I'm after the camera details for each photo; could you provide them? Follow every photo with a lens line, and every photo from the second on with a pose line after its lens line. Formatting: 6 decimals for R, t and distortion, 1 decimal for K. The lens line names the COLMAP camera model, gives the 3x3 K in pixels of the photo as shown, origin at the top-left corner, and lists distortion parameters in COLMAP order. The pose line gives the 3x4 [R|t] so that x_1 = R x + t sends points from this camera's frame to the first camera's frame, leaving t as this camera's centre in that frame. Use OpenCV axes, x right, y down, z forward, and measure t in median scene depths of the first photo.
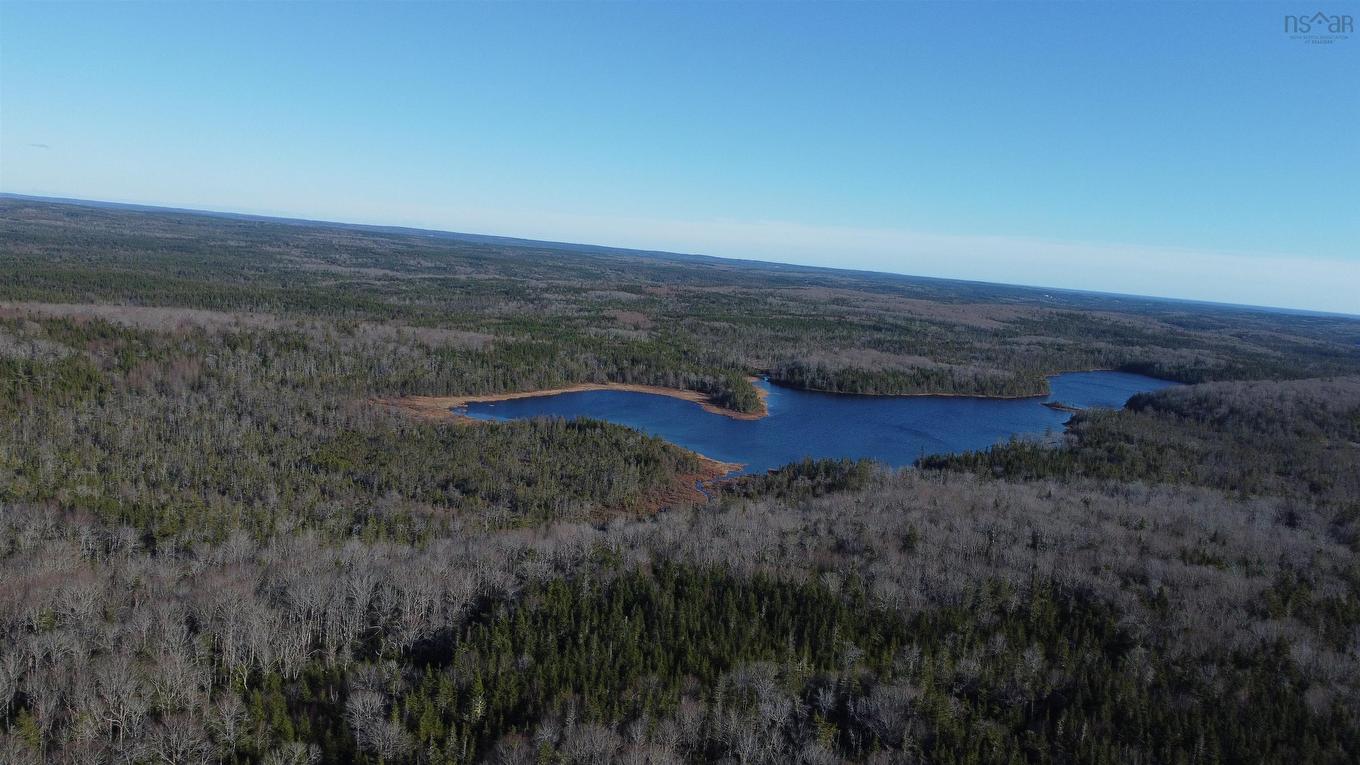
lens RADIAL K [[1024.4, 0, 679.2], [0, 1024.4, 382.6], [0, 0, 1]] dist [0.006463, -0.012022]
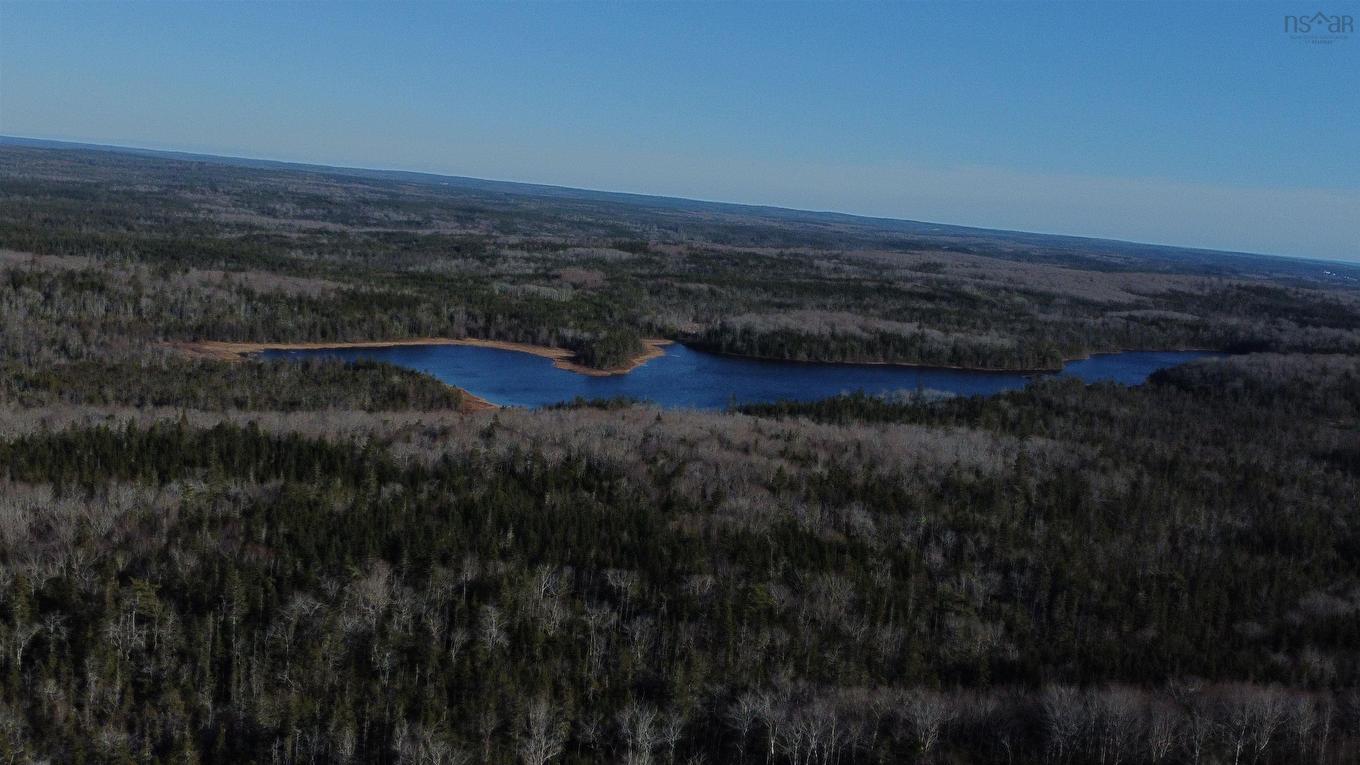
lens RADIAL K [[1485.8, 0, 680.0], [0, 1485.8, 382.5], [0, 0, 1]] dist [0.007859, -0.029711]
pose [[0.996100, 0.013456, -0.087198, 0.248721], [-0.014376, 0.999847, -0.009932, 0.053804], [0.087051, 0.011147, 0.996141, -0.231196]]
